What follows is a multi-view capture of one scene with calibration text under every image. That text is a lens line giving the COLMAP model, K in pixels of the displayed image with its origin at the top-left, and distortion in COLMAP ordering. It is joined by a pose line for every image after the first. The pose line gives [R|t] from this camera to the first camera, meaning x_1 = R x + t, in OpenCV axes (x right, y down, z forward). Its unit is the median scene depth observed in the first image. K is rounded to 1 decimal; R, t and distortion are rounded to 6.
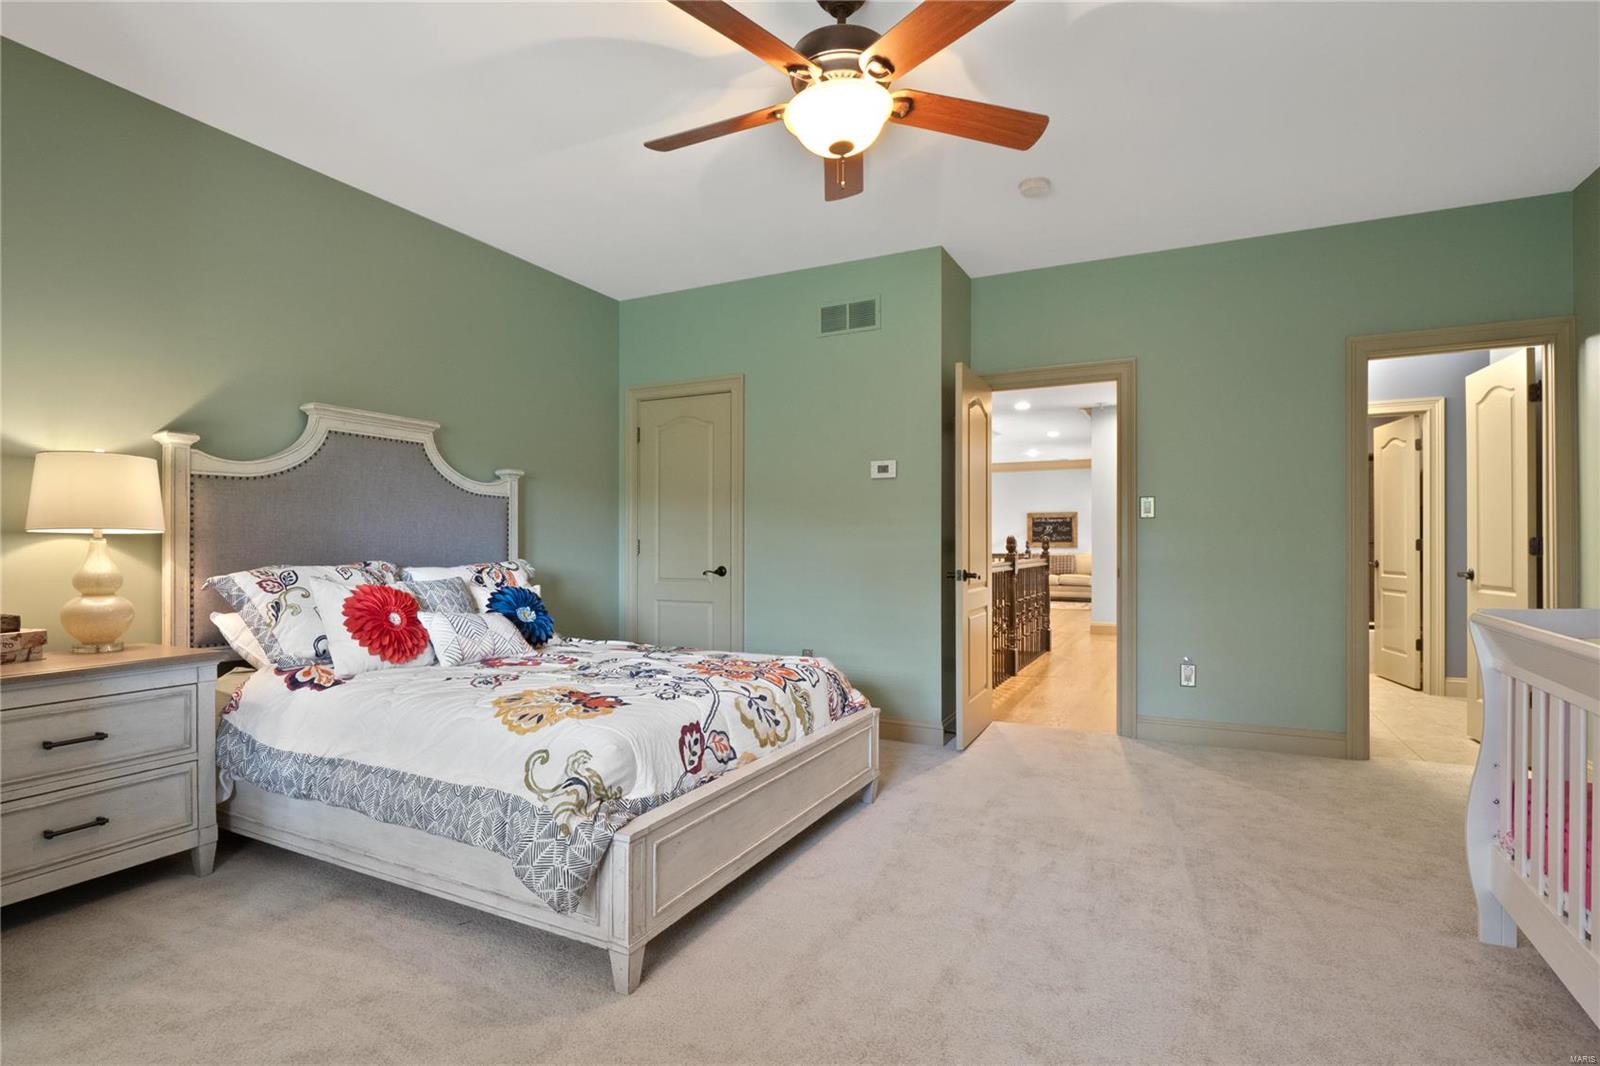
lens RADIAL K [[791.1, 0, 800.0], [0, 791.1, 533.0], [0, 0, 1]] dist [0.003704, 0.000506]
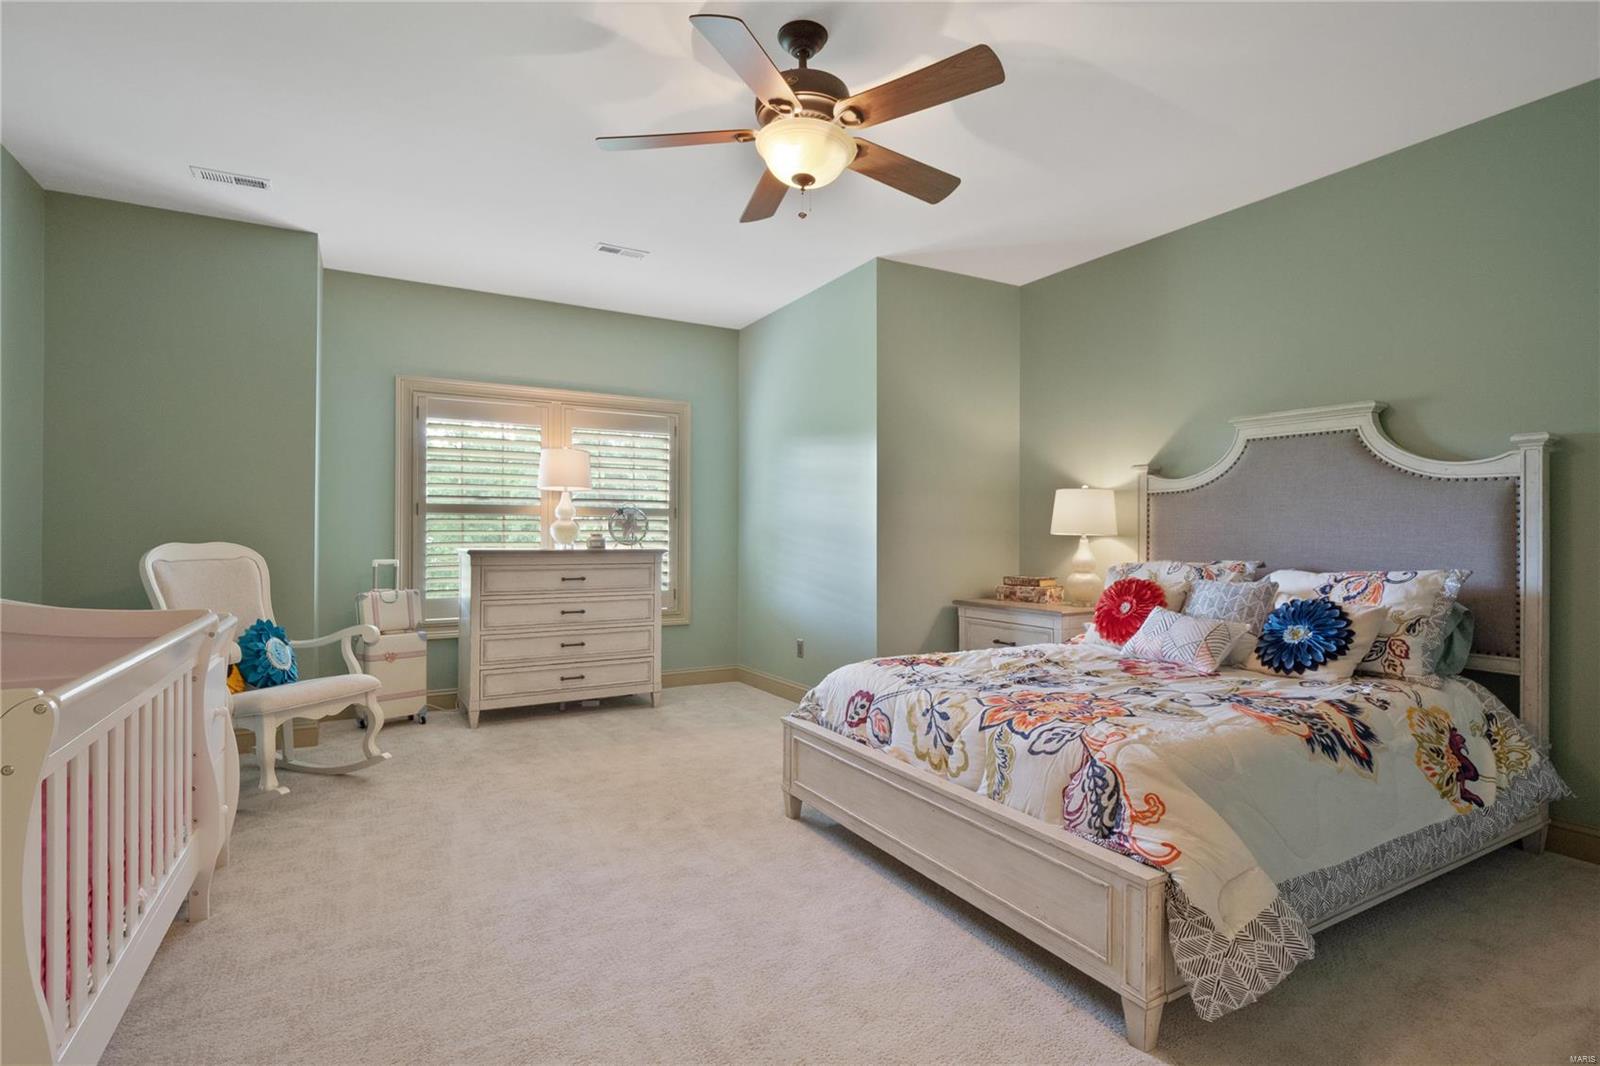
lens RADIAL K [[781.1, 0, 796.3], [0, 781.1, 527.0], [0, 0, 1]] dist [0.002083, -0.008448]
pose [[-0.555055, -0.005408, -0.831796, 0.825801], [0.009247, 0.999877, -0.012671, -0.002263], [0.831762, -0.014724, -0.554936, 1.396197]]
